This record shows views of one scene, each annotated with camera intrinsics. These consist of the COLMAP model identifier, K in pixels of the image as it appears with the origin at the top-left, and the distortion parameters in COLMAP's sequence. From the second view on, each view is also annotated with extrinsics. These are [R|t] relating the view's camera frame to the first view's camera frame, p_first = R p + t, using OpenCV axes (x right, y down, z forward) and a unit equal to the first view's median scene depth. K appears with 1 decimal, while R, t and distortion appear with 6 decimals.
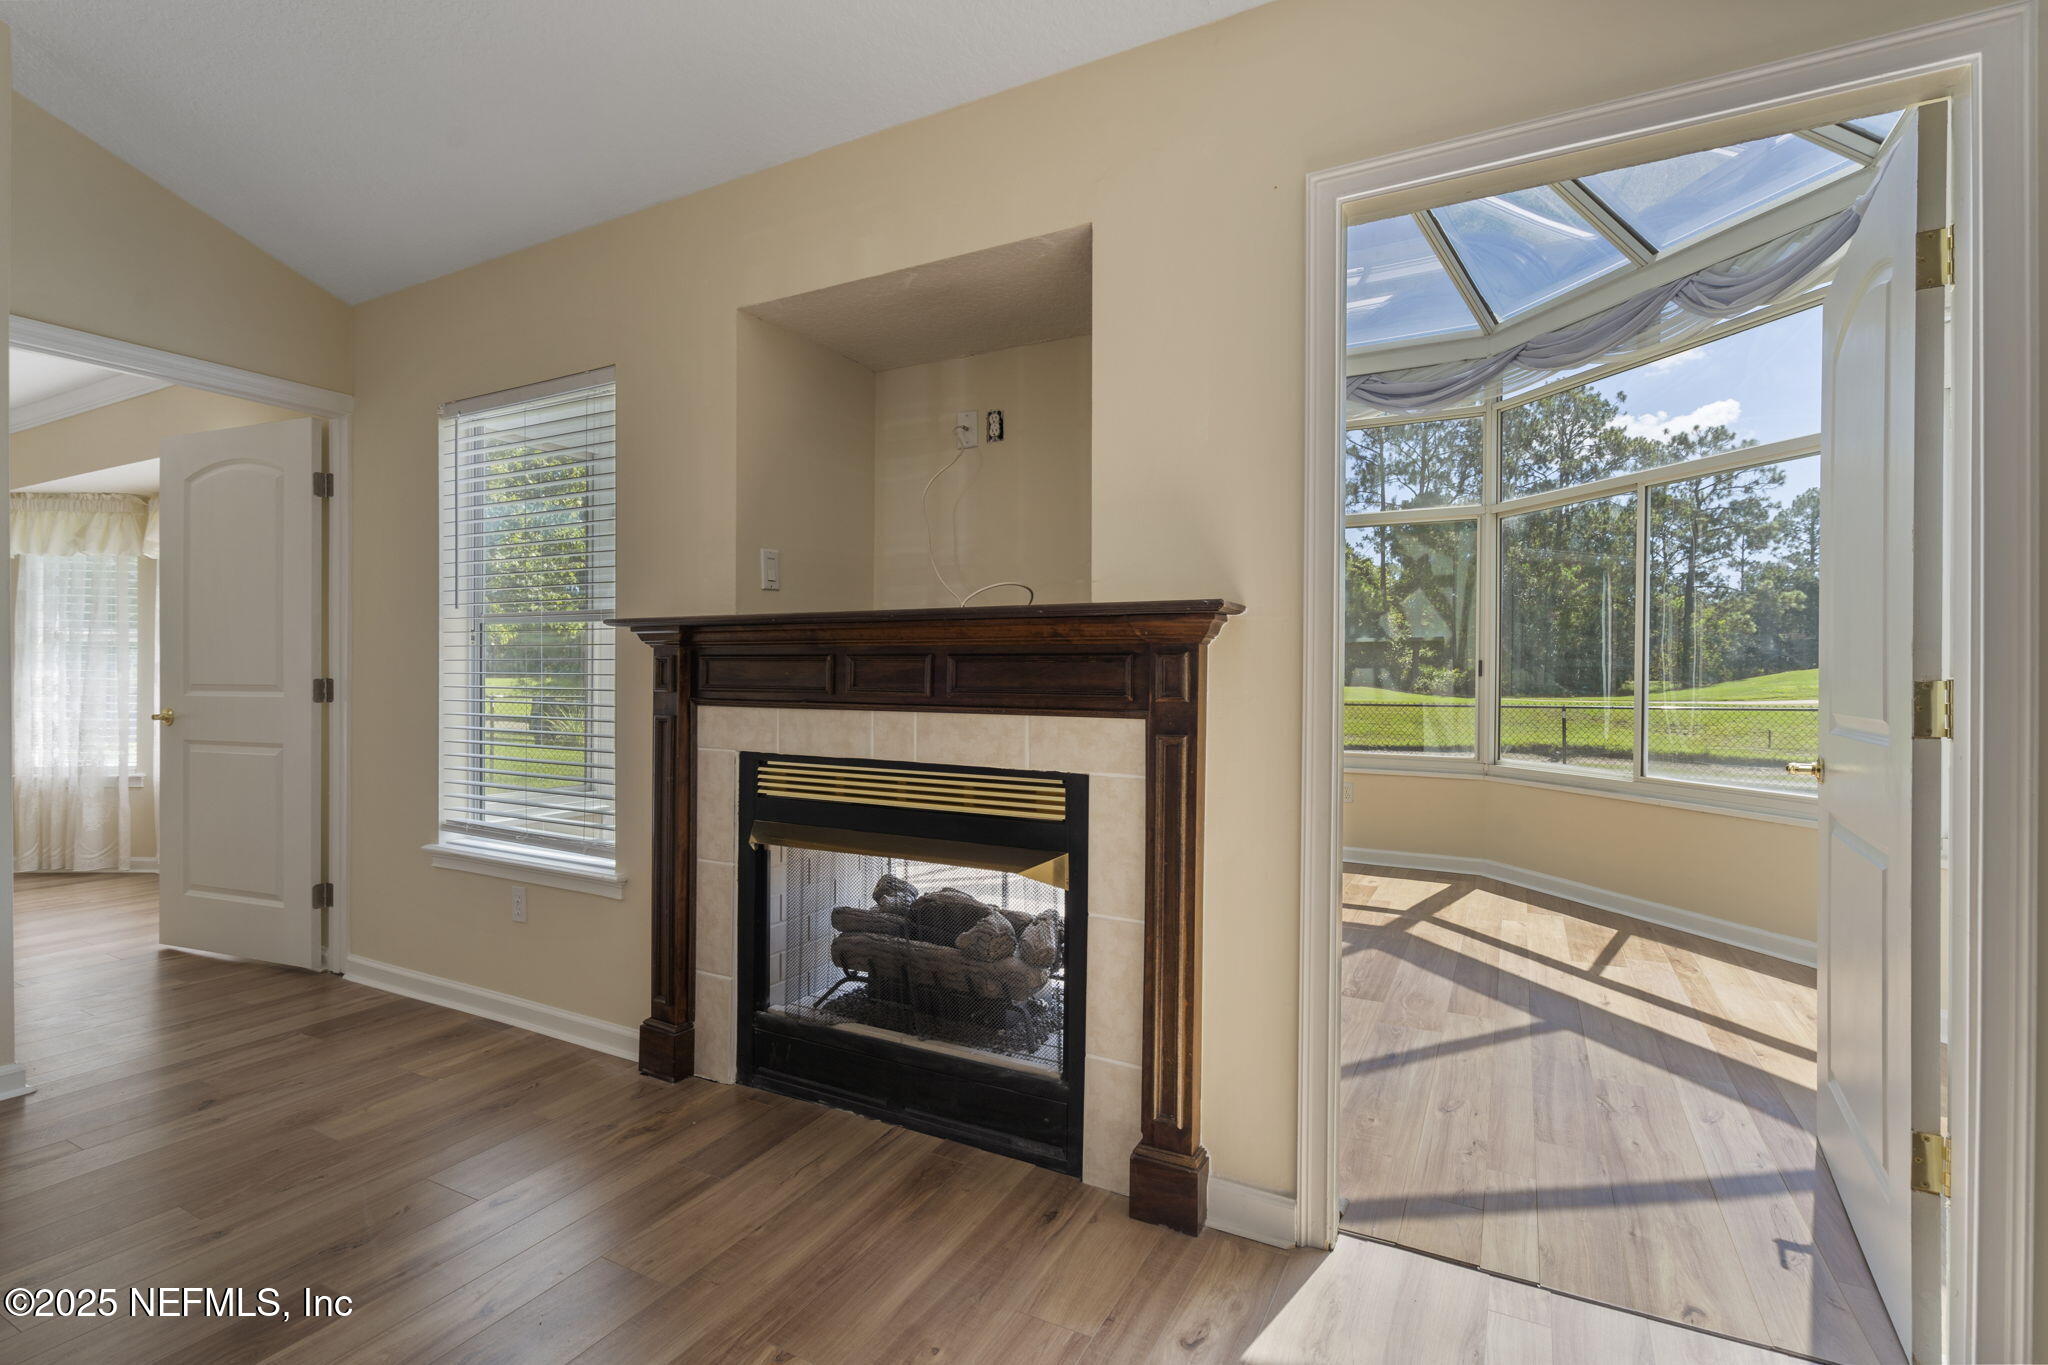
lens RADIAL K [[948.0, 0, 1020.9], [0, 948.0, 680.5], [0, 0, 1]] dist [-0.002153, 0.000108]
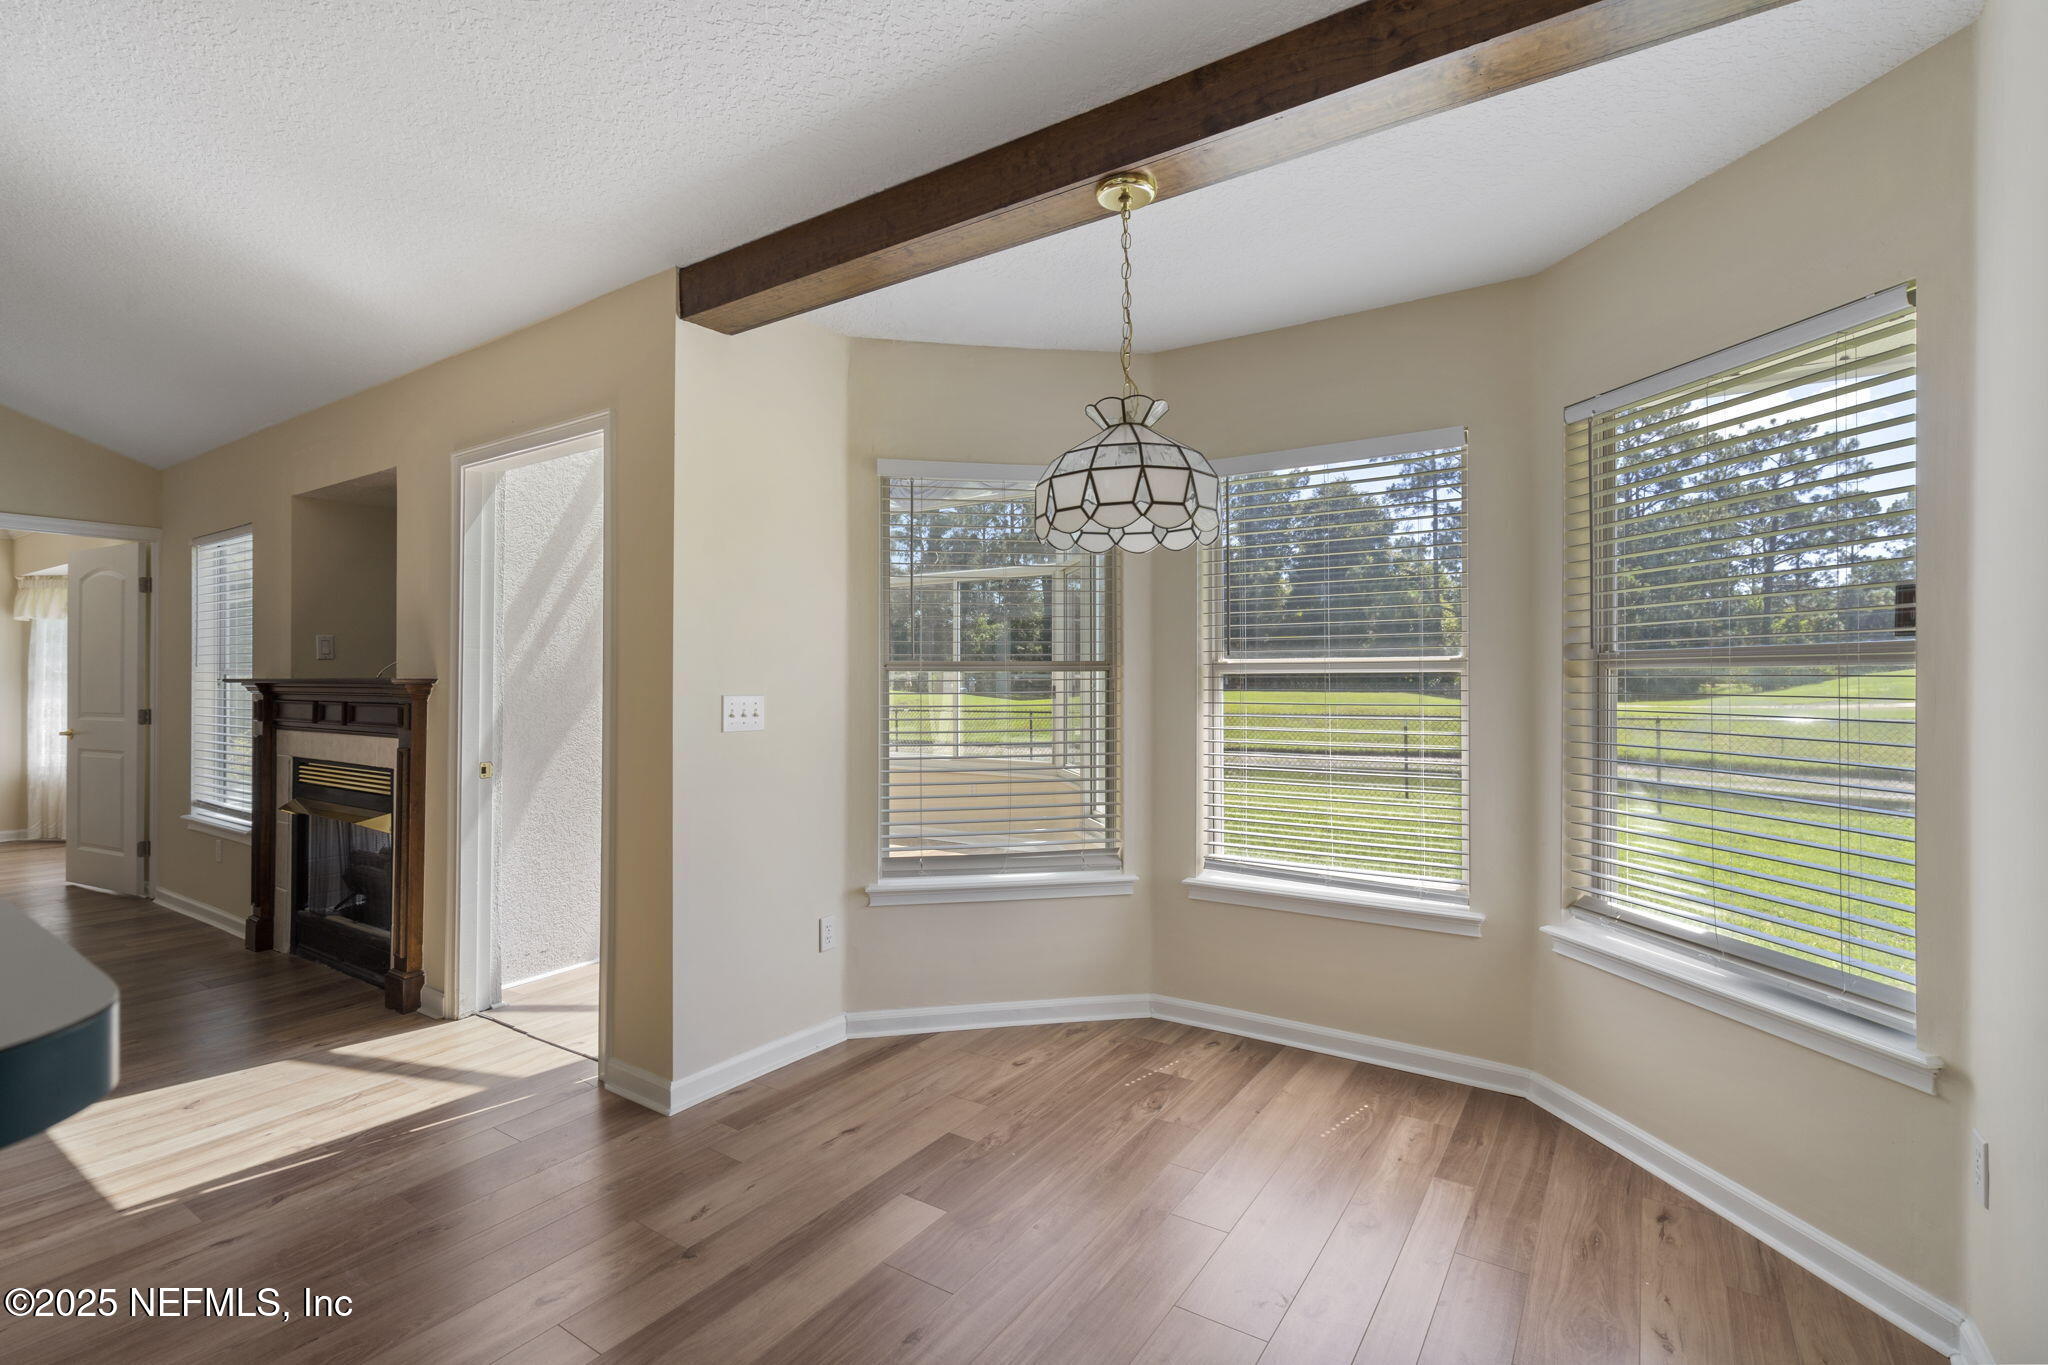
lens RADIAL K [[930.4, 0, 1025.8], [0, 930.4, 680.2], [0, 0, 1]] dist [-0.001551, 0.000329]
pose [[0.995814, -0.005769, -0.091222, 1.139591], [0.005319, 0.999972, -0.005172, -0.046199], [0.091249, 0.004665, 0.995817, -0.529446]]
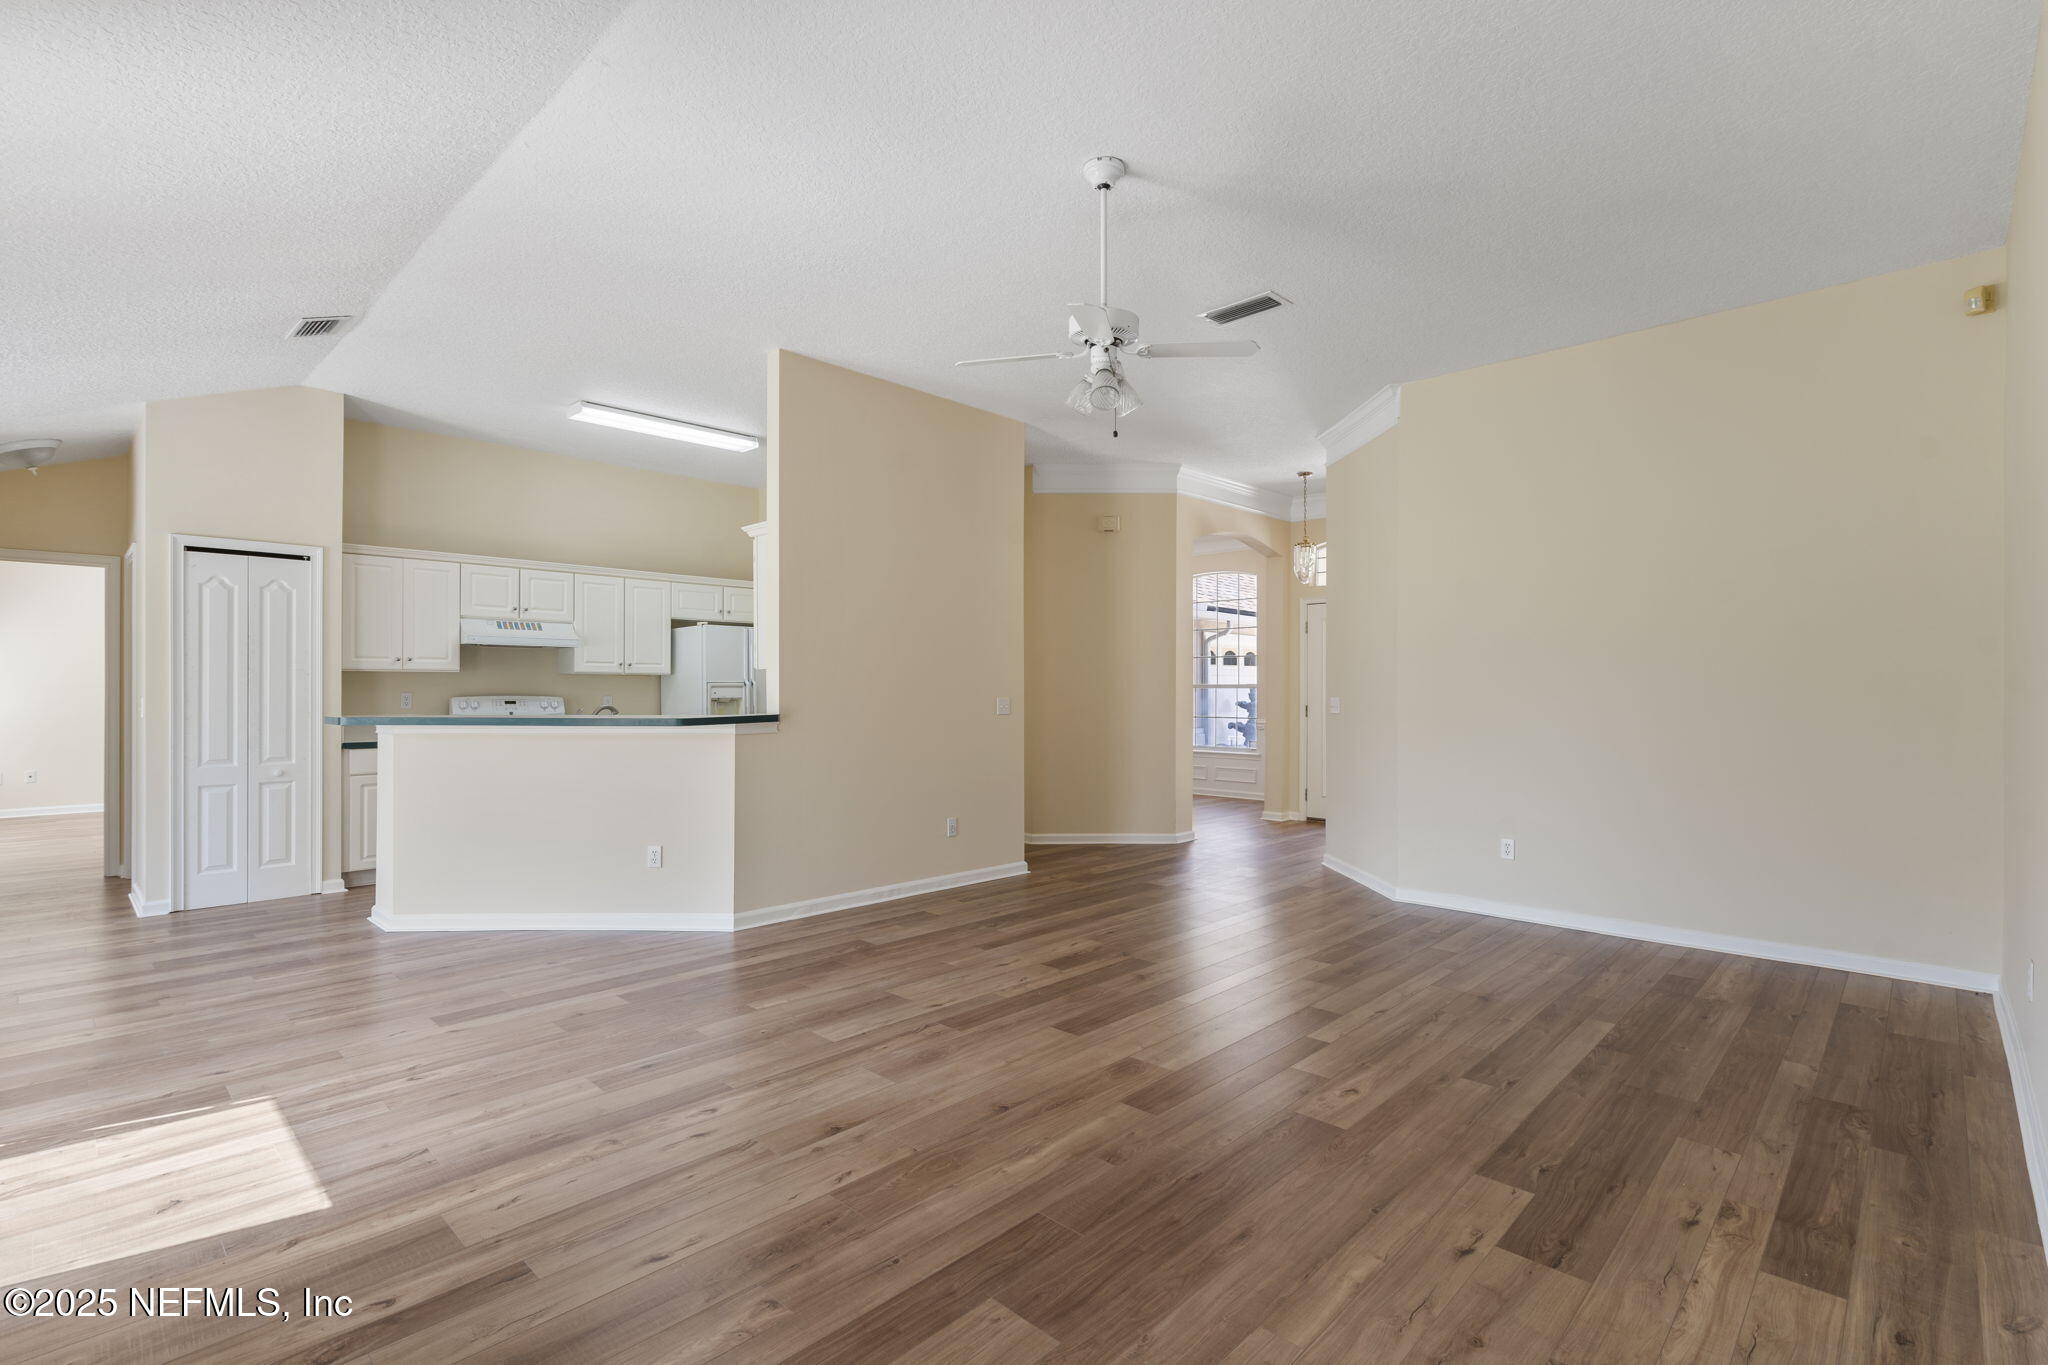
lens RADIAL K [[948.0, 0, 1020.9], [0, 948.0, 680.5], [0, 0, 1]] dist [-0.002153, 0.000108]
pose [[-0.962547, -0.002004, 0.271107, -0.875582], [-0.003626, 0.999978, -0.005484, -0.057020], [-0.271090, -0.006262, -0.962534, 1.051407]]
